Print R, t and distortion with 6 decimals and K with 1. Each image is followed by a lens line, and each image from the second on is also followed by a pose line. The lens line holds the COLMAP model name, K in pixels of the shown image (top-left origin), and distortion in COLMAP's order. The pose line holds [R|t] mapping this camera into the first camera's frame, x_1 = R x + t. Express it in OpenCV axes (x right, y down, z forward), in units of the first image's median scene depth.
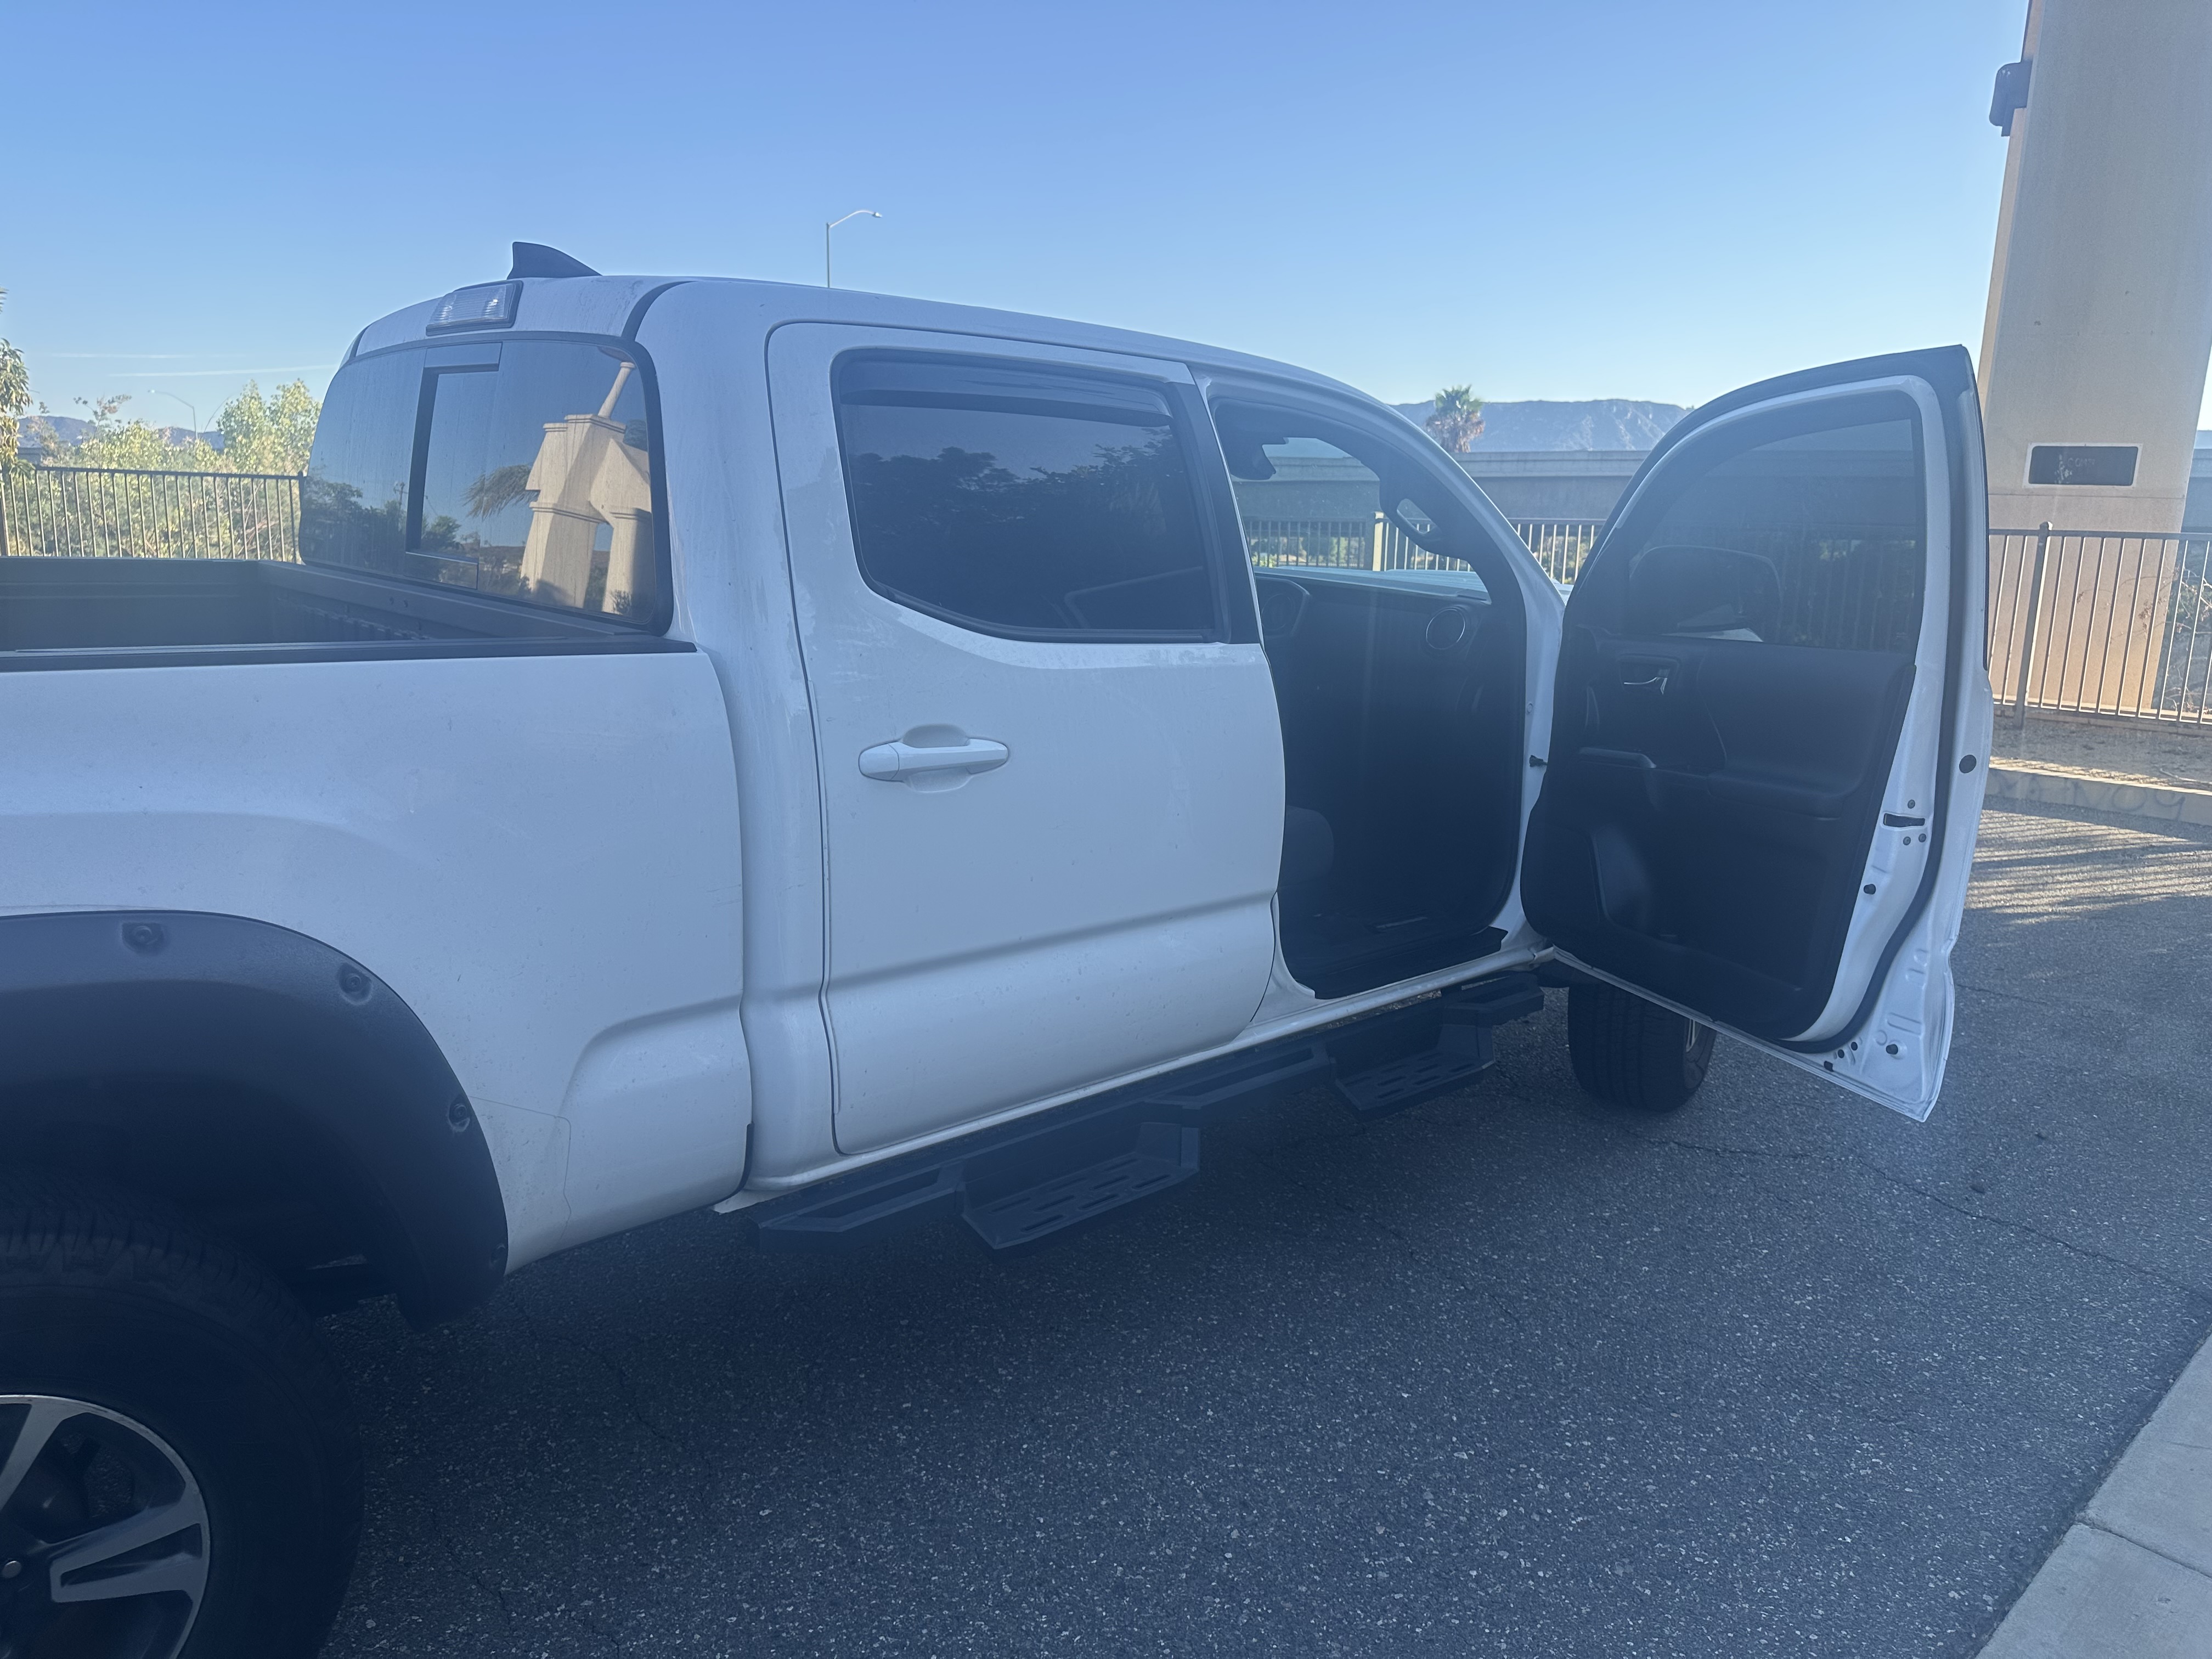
lens RADIAL K [[1552.7, 0, 1105.4], [0, 1552.7, 844.7], [0, 0, 1]] dist [-0.012524, -0.001885]
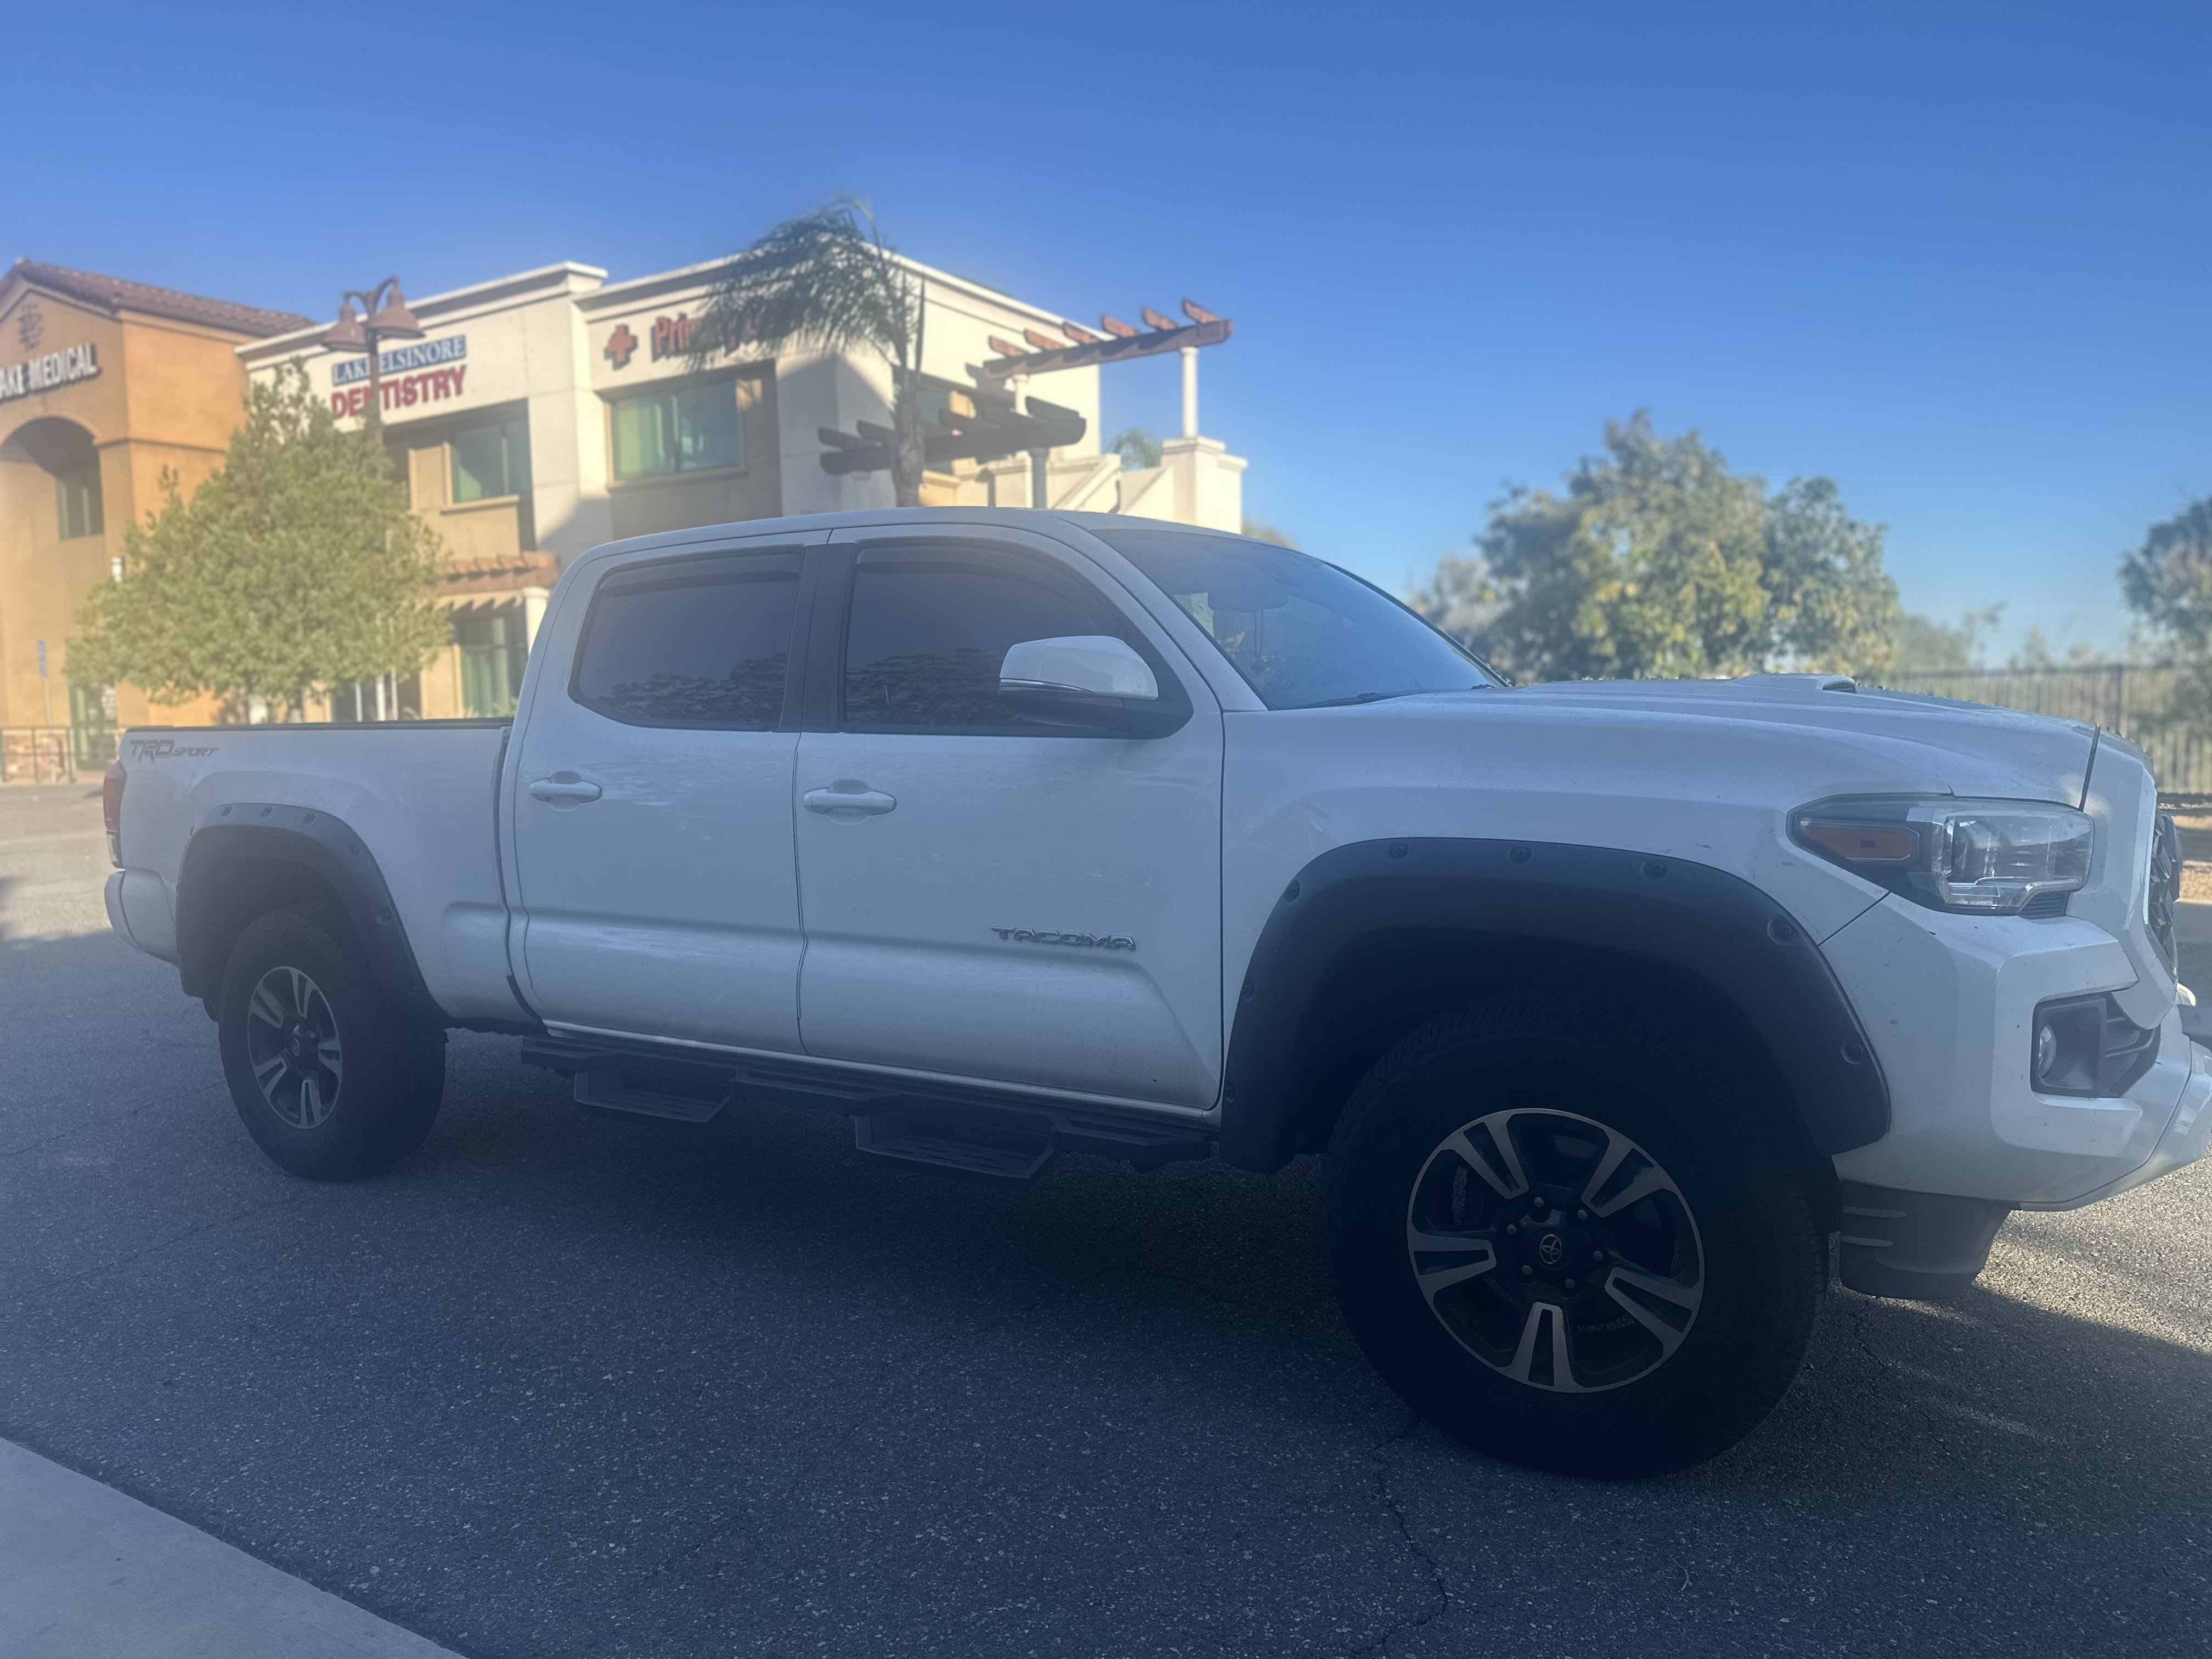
lens RADIAL K [[1552.7, 0, 1102.1], [0, 1552.7, 818.3], [0, 0, 1]] dist [-0.012524, -0.001885]
pose [[0.239925, 0.016813, -0.970646, 1.780147], [-0.172302, 0.984713, -0.025533, -0.086502], [0.955379, 0.173370, 0.239154, 1.196242]]
